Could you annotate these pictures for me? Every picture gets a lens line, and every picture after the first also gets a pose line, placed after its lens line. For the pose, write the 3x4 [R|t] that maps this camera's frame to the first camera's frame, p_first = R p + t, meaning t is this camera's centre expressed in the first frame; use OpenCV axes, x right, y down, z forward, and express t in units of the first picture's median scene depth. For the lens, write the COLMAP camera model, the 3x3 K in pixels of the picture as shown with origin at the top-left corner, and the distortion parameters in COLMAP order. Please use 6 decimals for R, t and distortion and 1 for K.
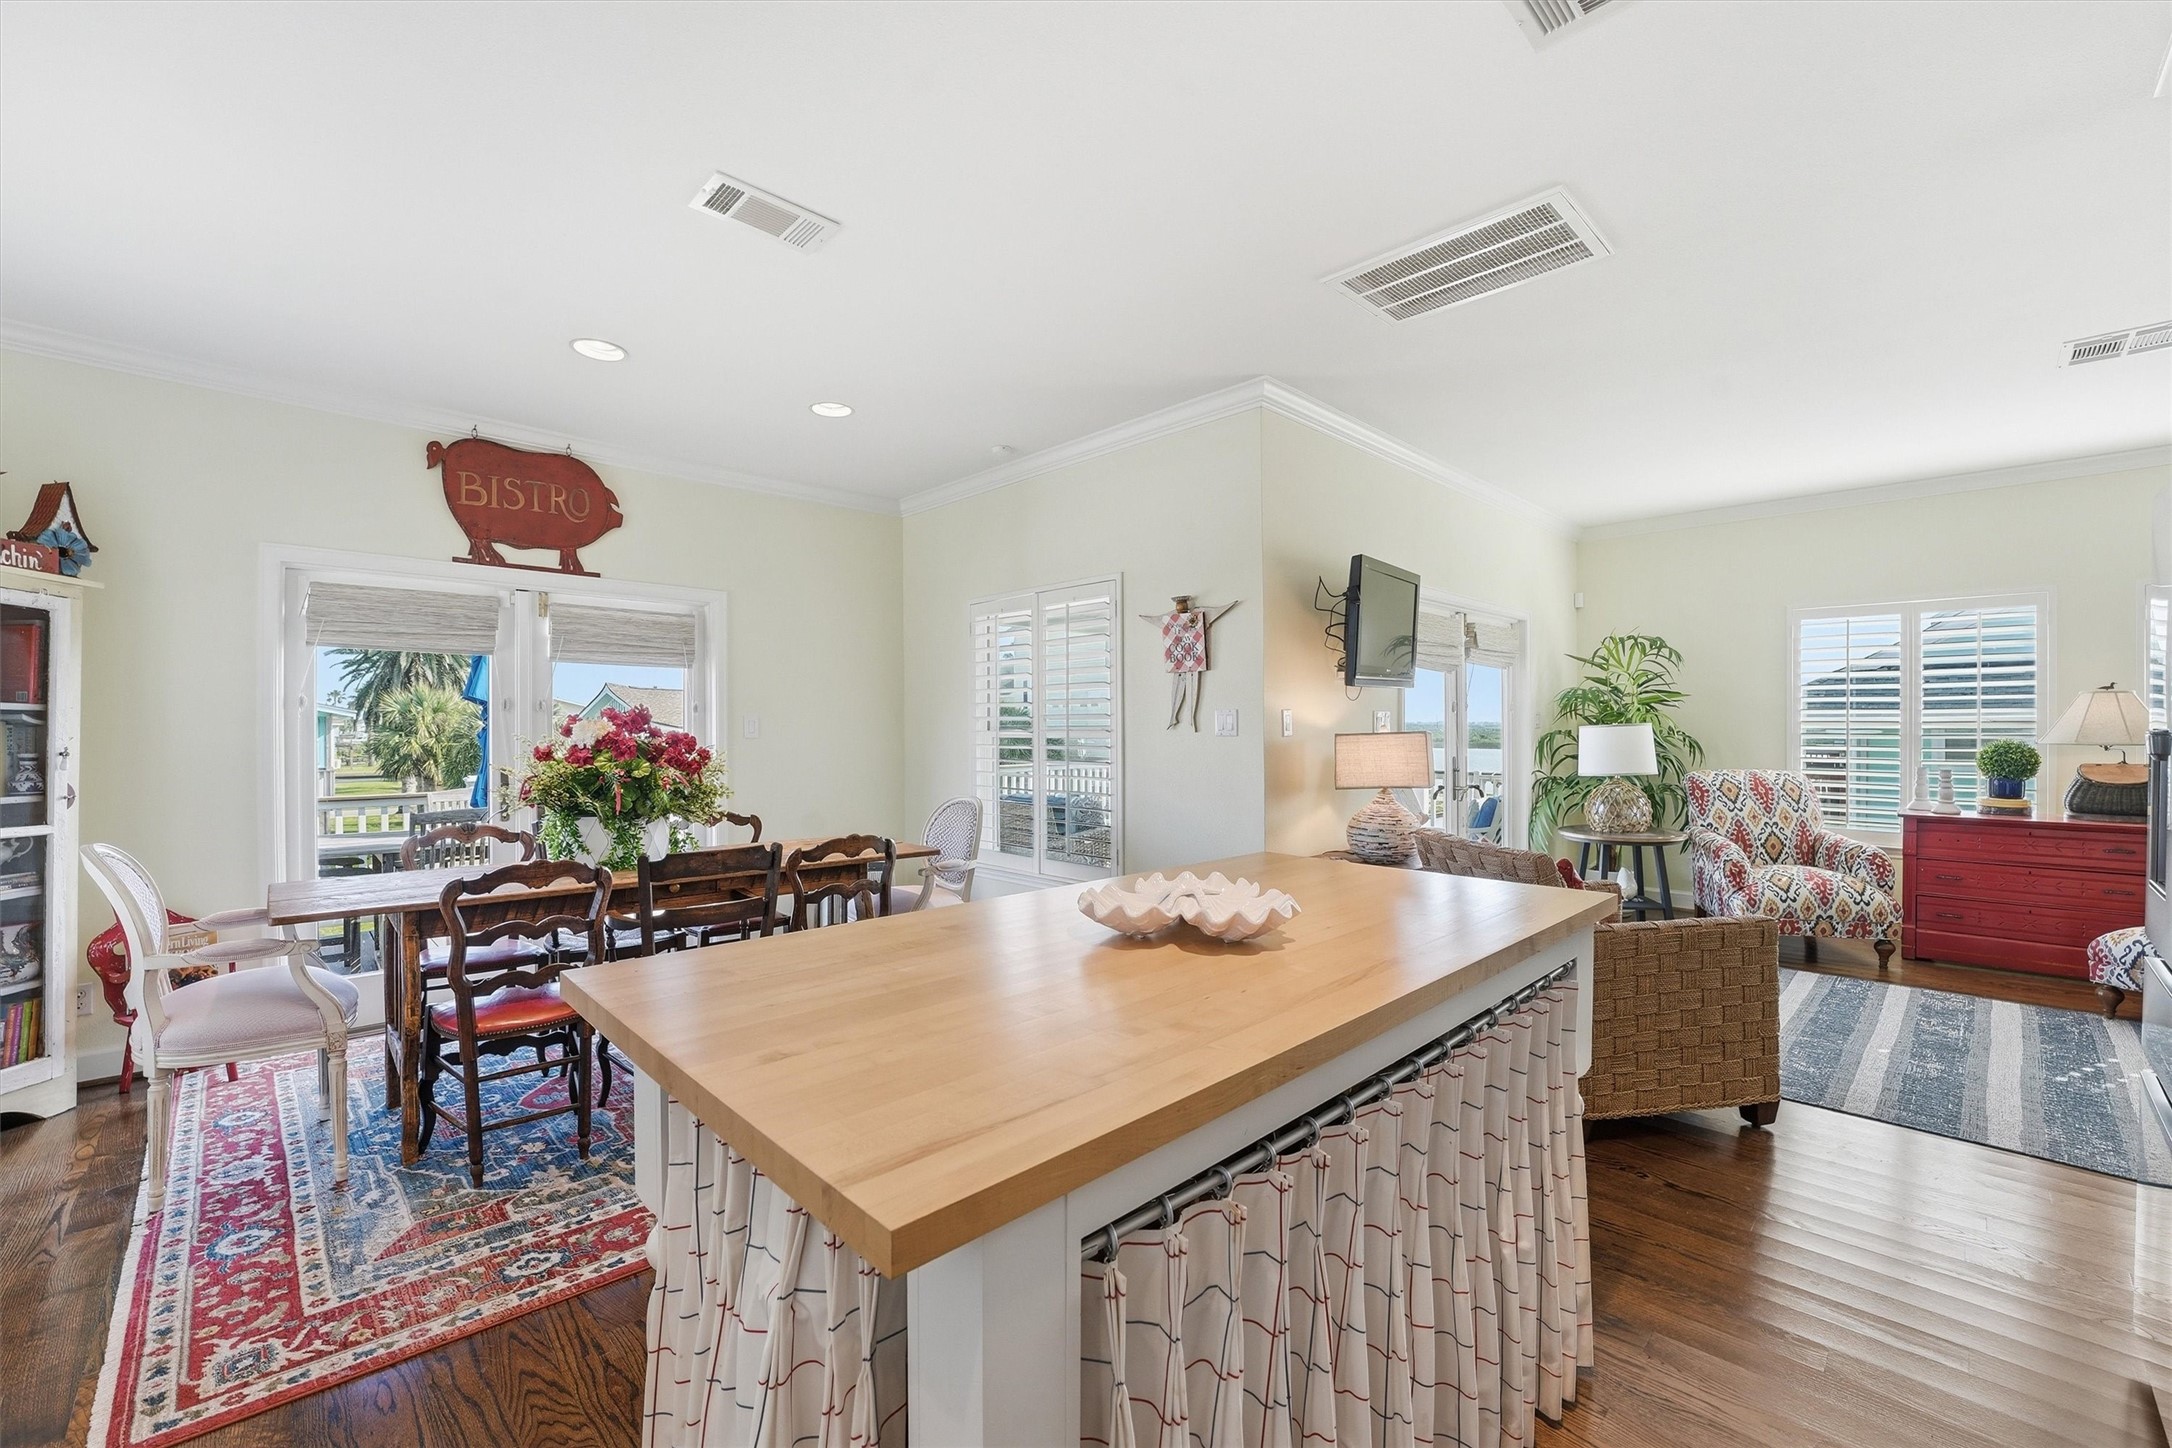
lens RADIAL K [[890.2, 0, 1094.0], [0, 890.2, 725.6], [0, 0, 1]] dist [-0.032565, 0.005618]
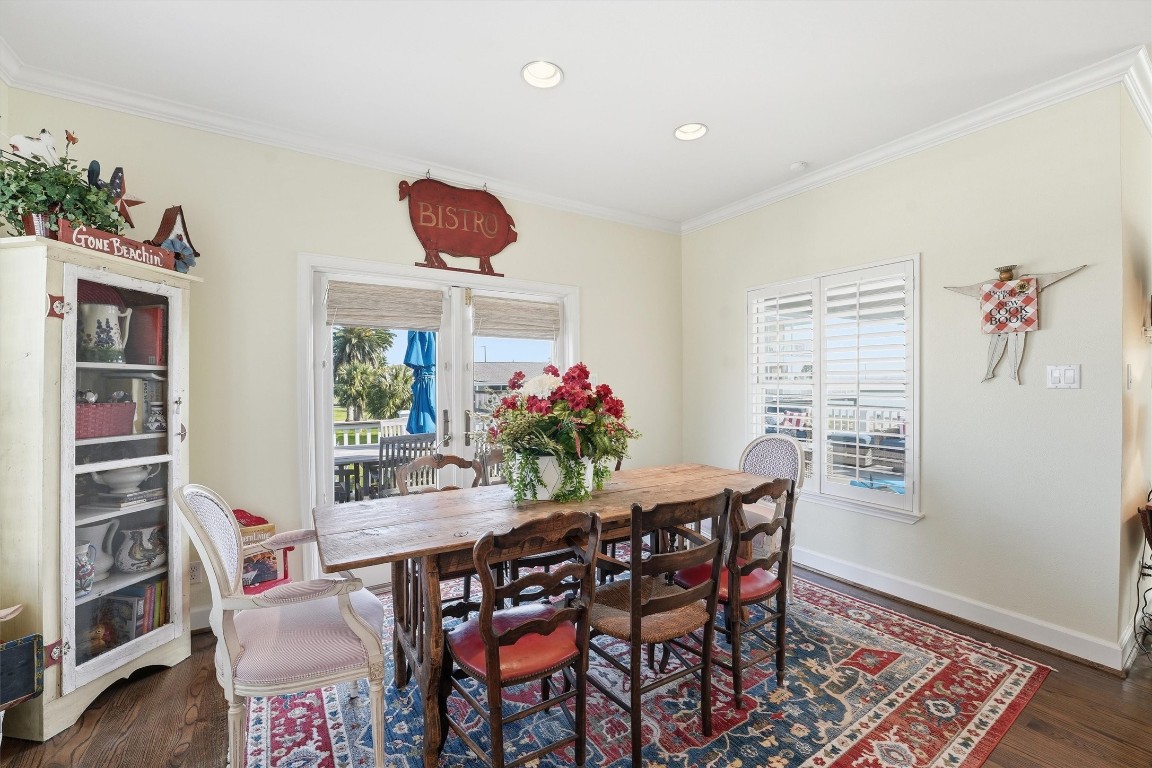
lens RADIAL K [[462.6, 0, 572.9], [0, 462.6, 385.5], [0, 0, 1]] dist [-0.023249, 0.000394]
pose [[0.978914, -0.000154, -0.204271, -0.332575], [0.002522, 0.999933, 0.011333, -0.000103], [0.204256, -0.011610, 0.978849, 0.319758]]
